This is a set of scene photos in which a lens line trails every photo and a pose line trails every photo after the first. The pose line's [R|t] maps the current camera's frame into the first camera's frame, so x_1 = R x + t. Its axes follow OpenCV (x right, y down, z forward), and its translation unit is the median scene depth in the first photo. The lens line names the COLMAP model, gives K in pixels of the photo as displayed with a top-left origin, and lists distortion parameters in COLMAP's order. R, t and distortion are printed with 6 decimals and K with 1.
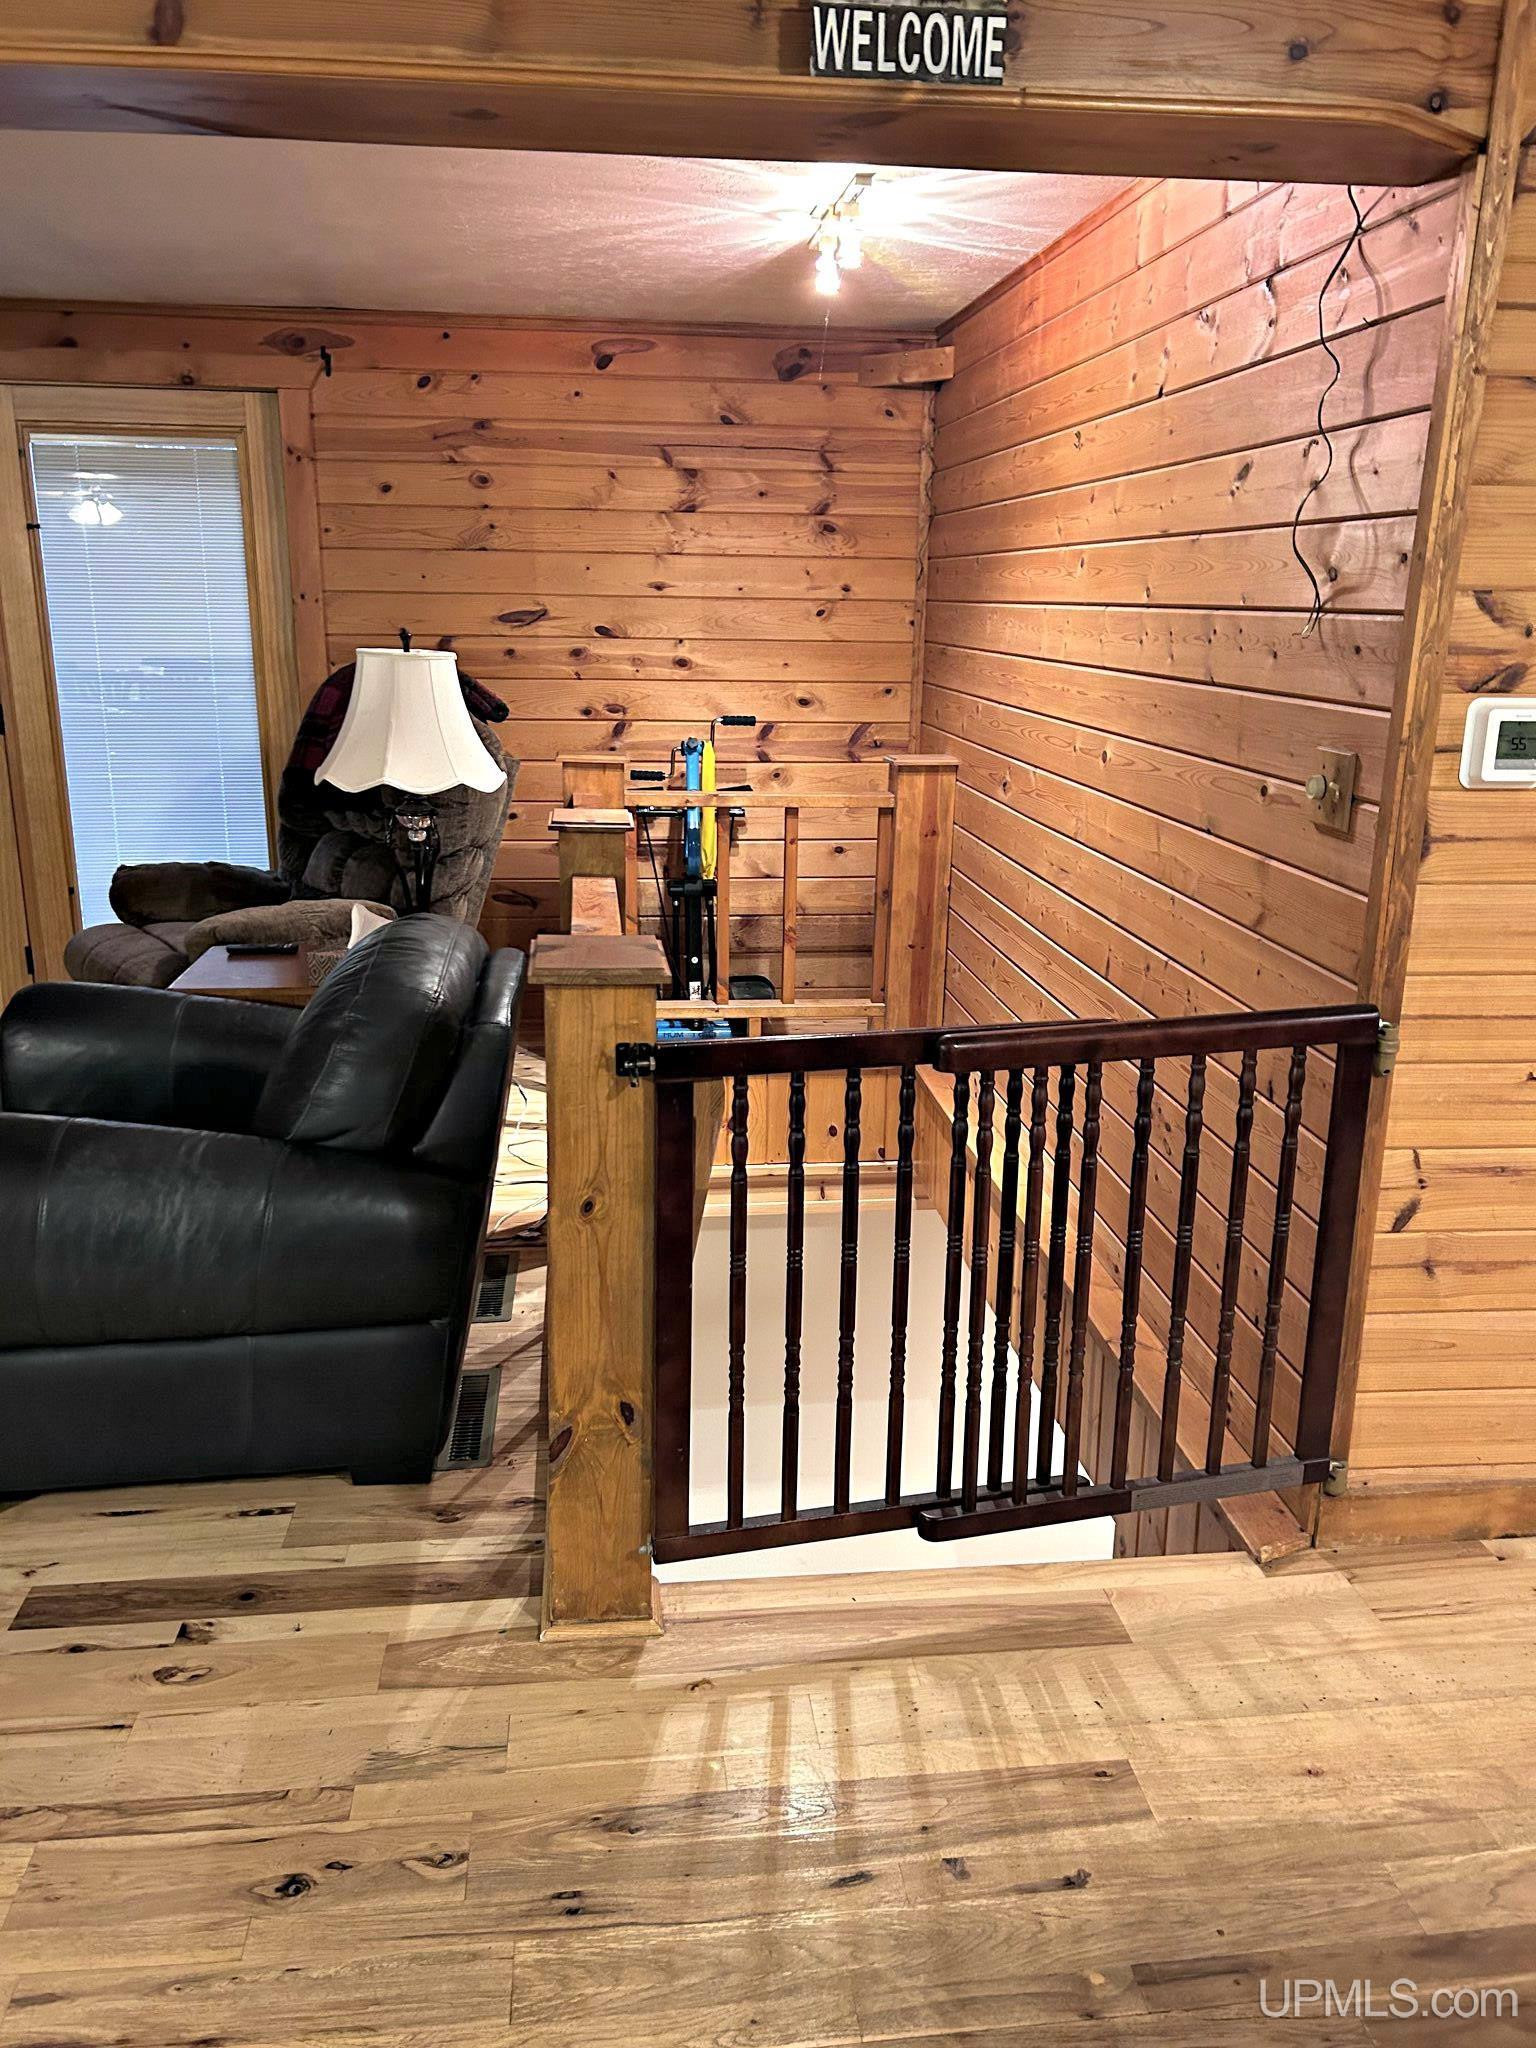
lens RADIAL K [[1542.2, 0, 768.0], [0, 1542.2, 1024.0], [0, 0, 1]] dist [0.075039, -0.101212]
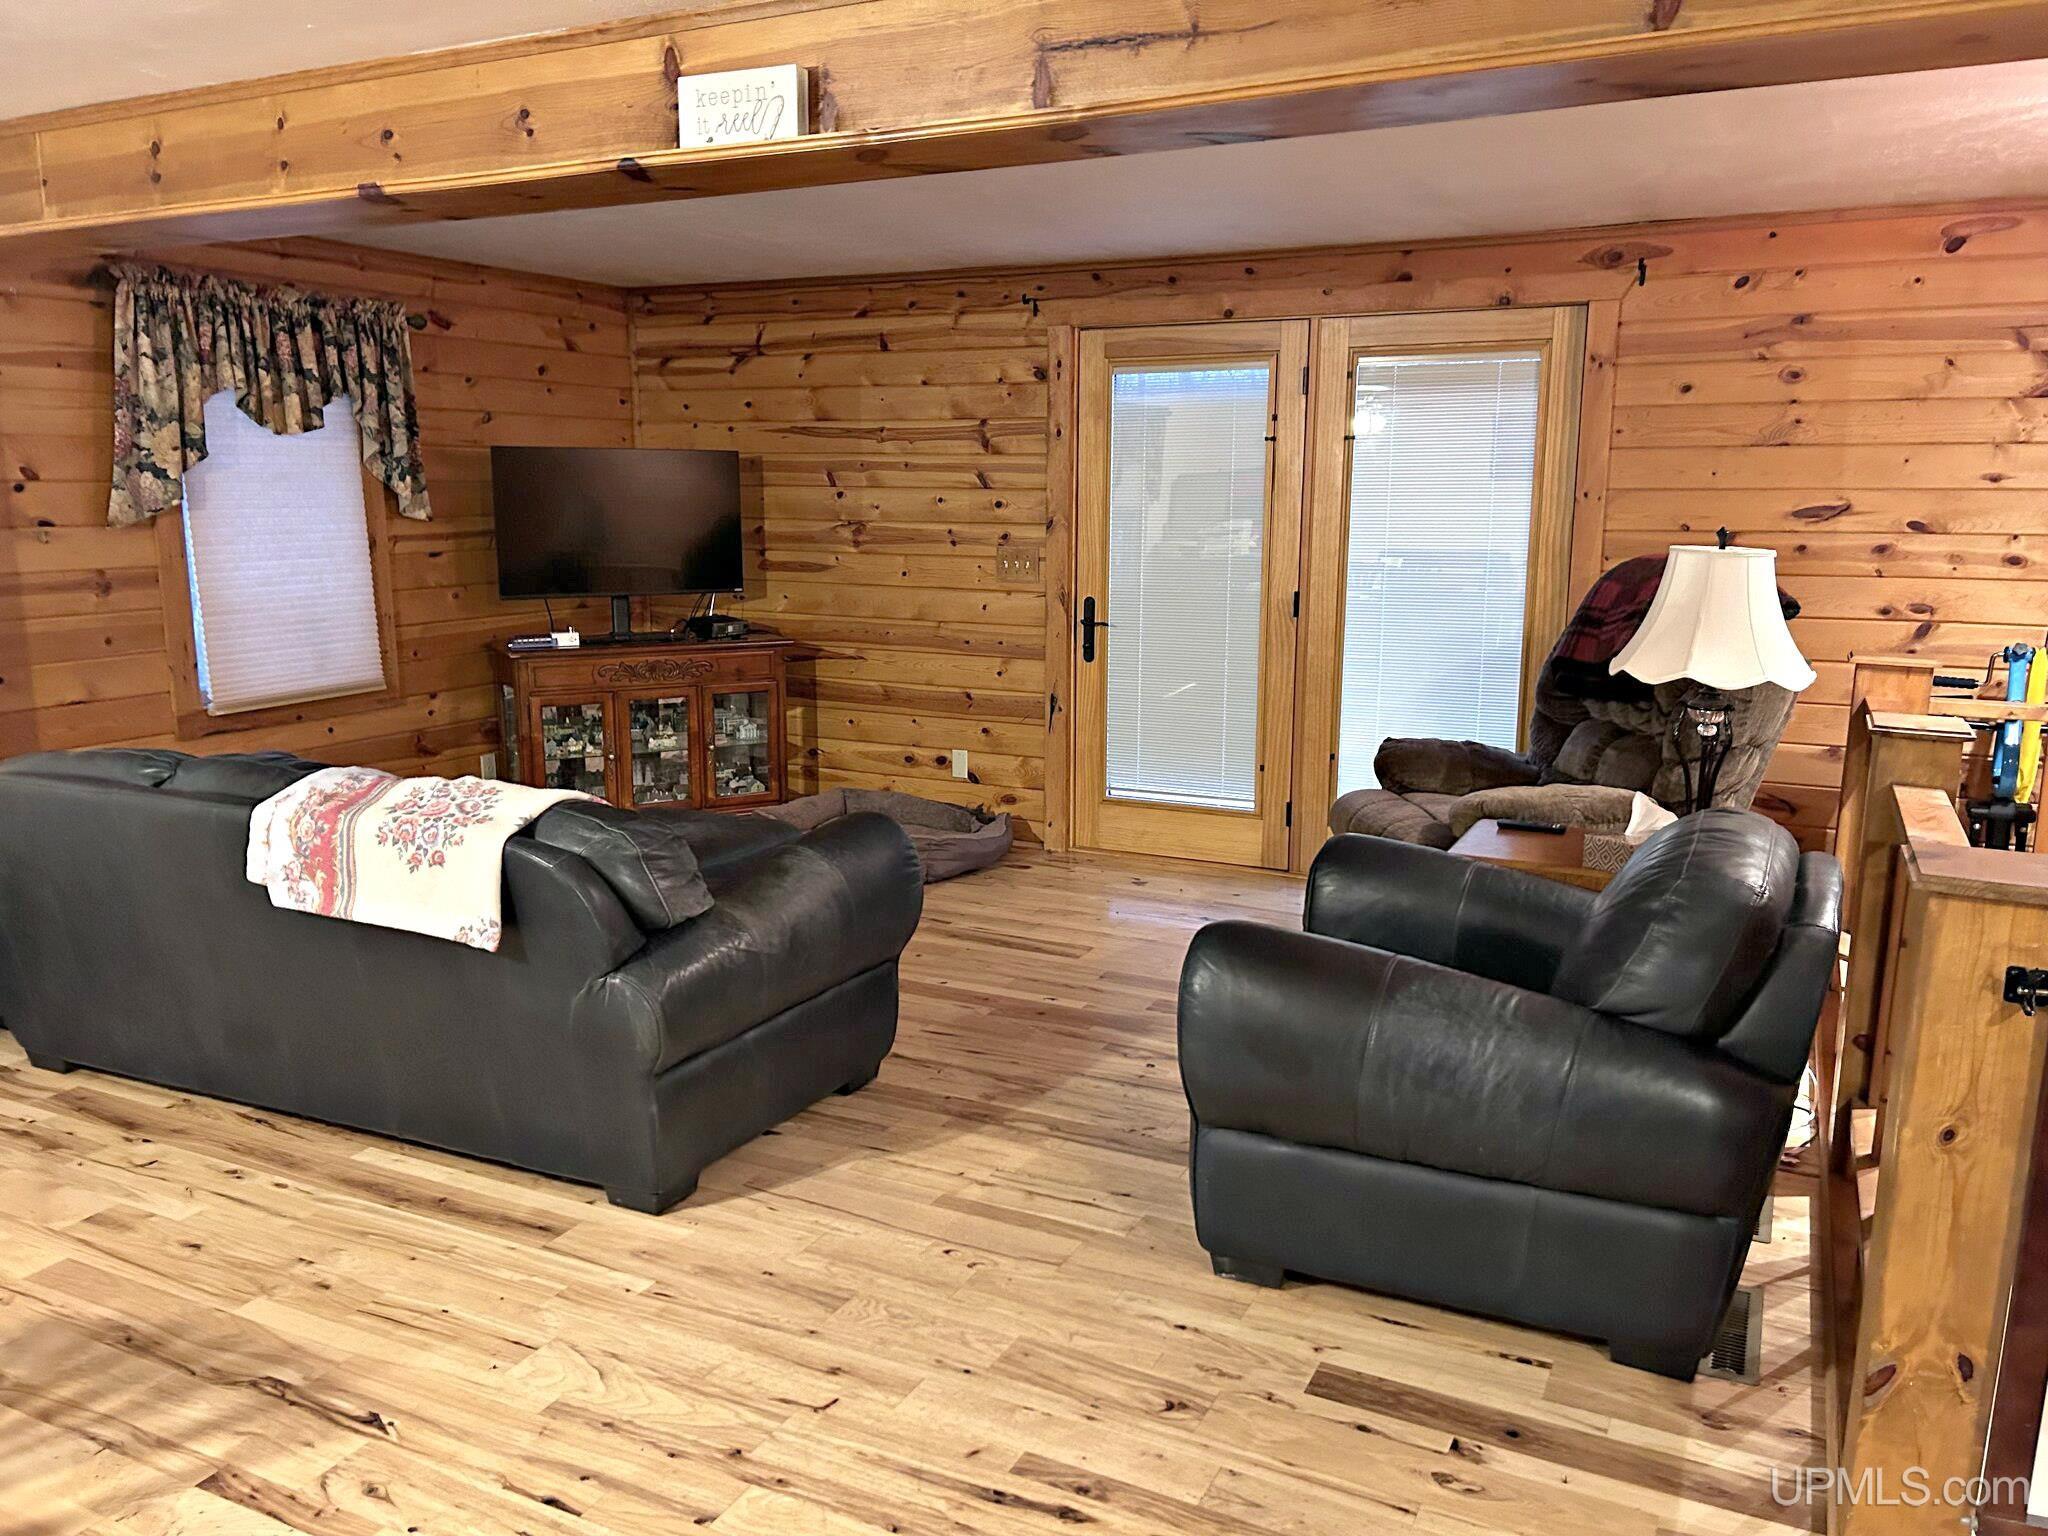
lens RADIAL K [[1533.6, 0, 1023.3], [0, 1533.6, 780.2], [0, 0, 1]] dist [0.045153, -0.050284]
pose [[0.832245, 0.093887, -0.546400, -0.045877], [-0.138767, 0.989462, -0.041345, 0.011304], [0.536760, 0.110231, 0.836503, -0.056133]]
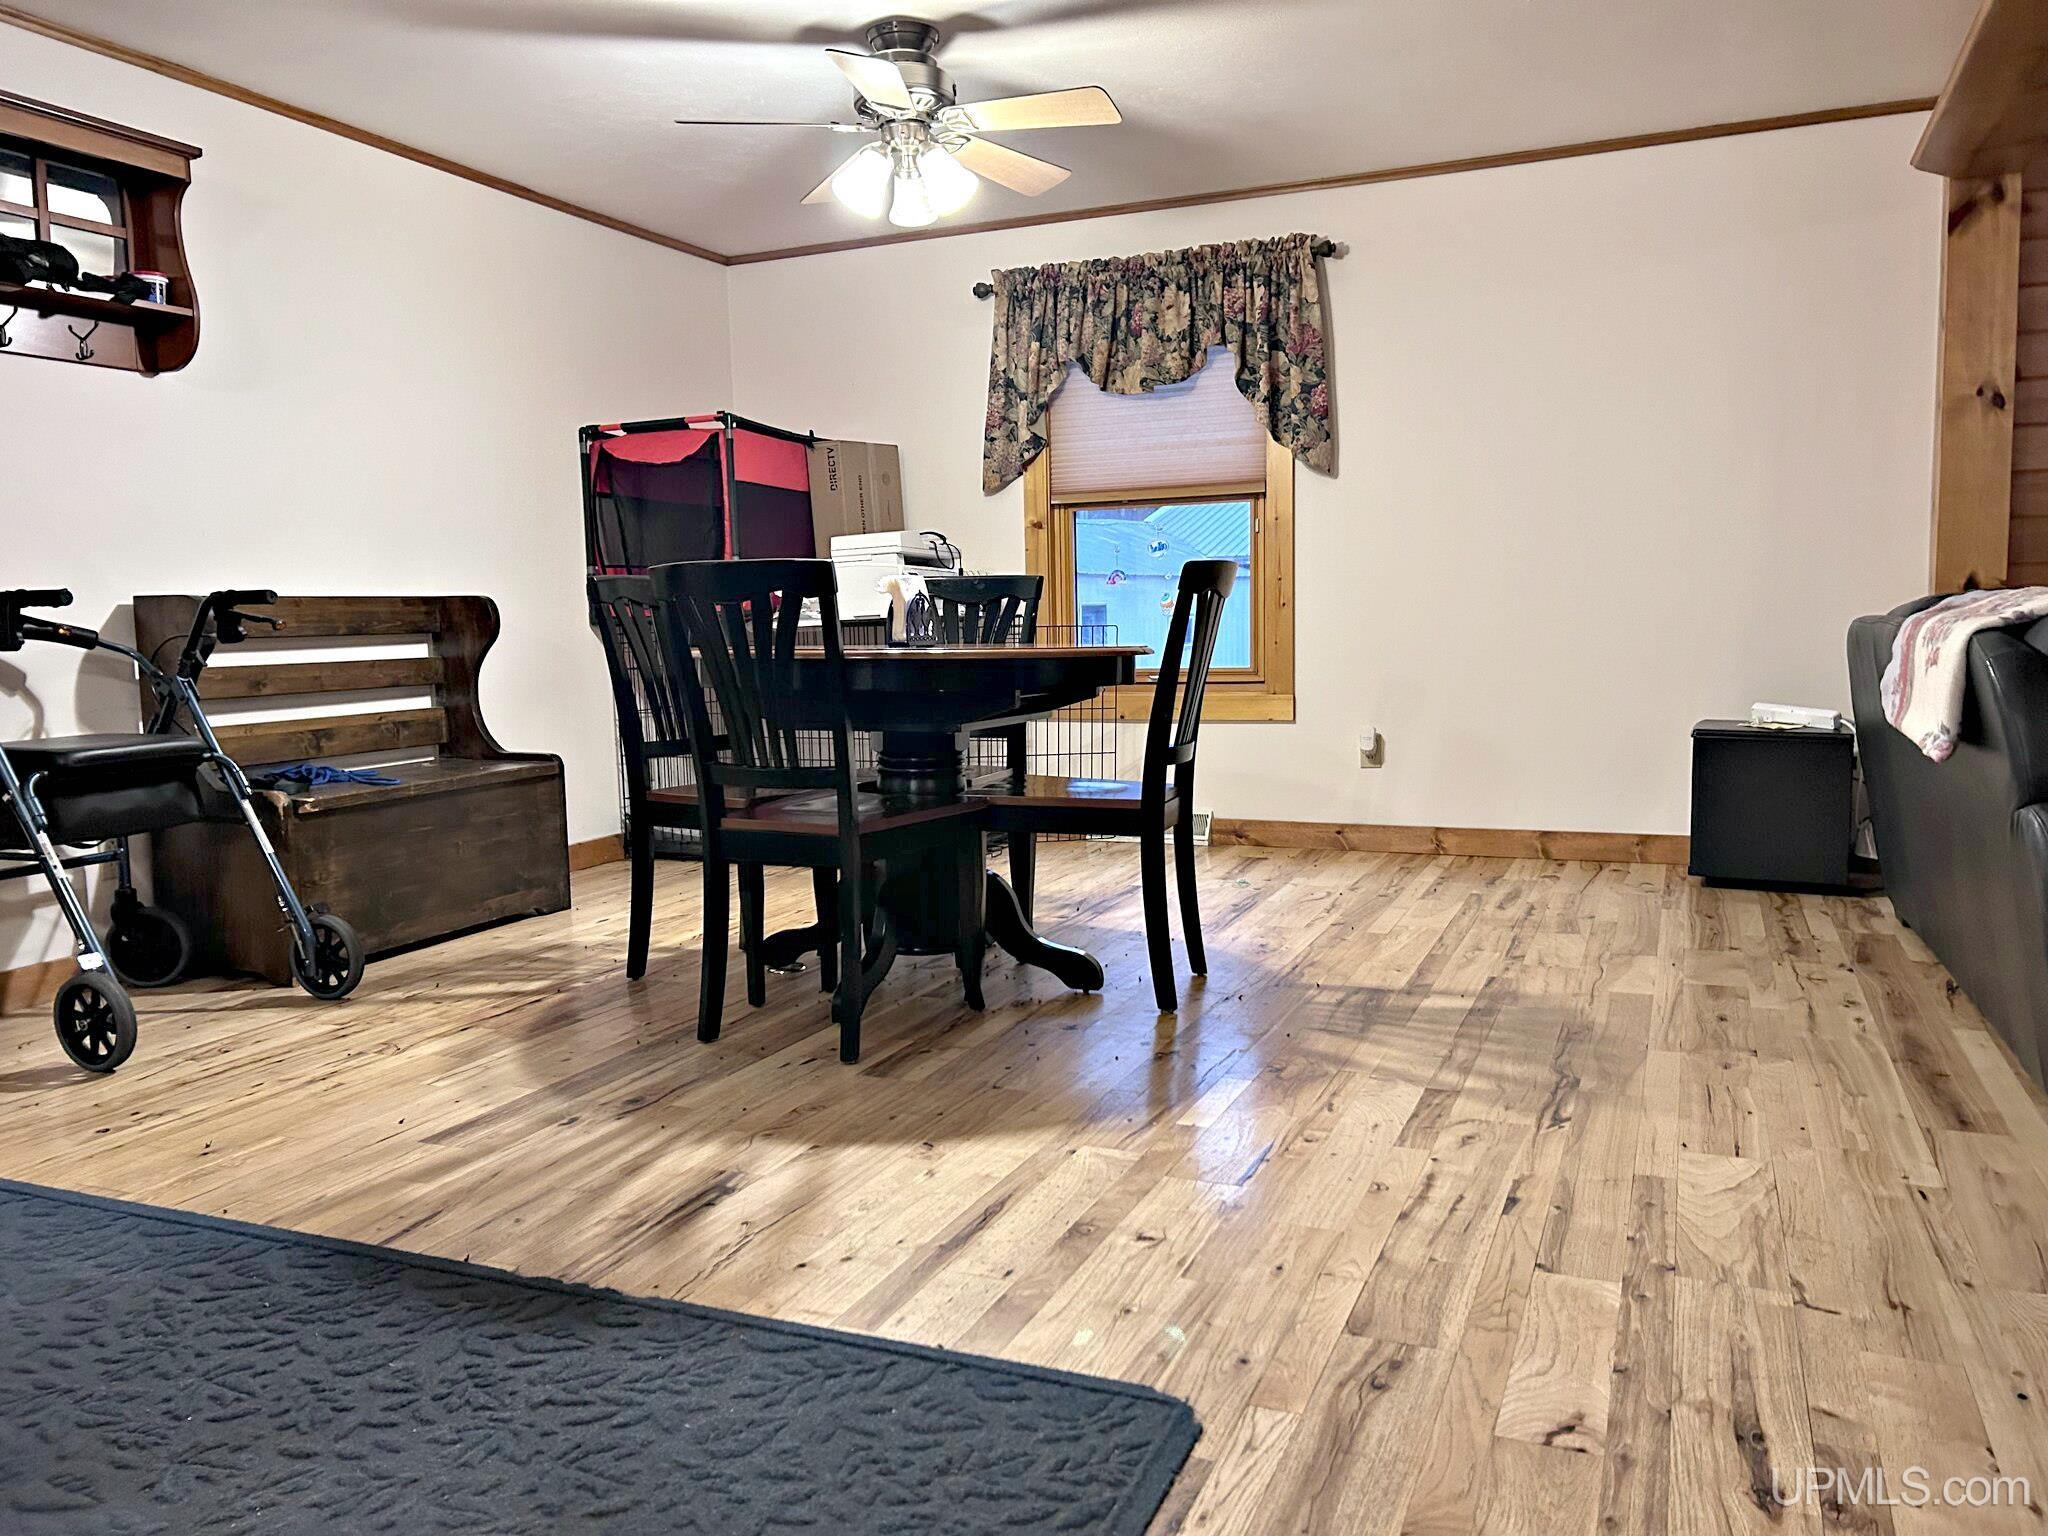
lens RADIAL K [[1542.2, 0, 1024.0], [0, 1542.2, 768.0], [0, 0, 1]] dist [0.075039, -0.101212]
pose [[-0.504205, 0.087362, -0.859154, 0.076689], [-0.216779, 0.950212, 0.223841, 0.036796], [0.835933, 0.299108, -0.460163, 0.397708]]
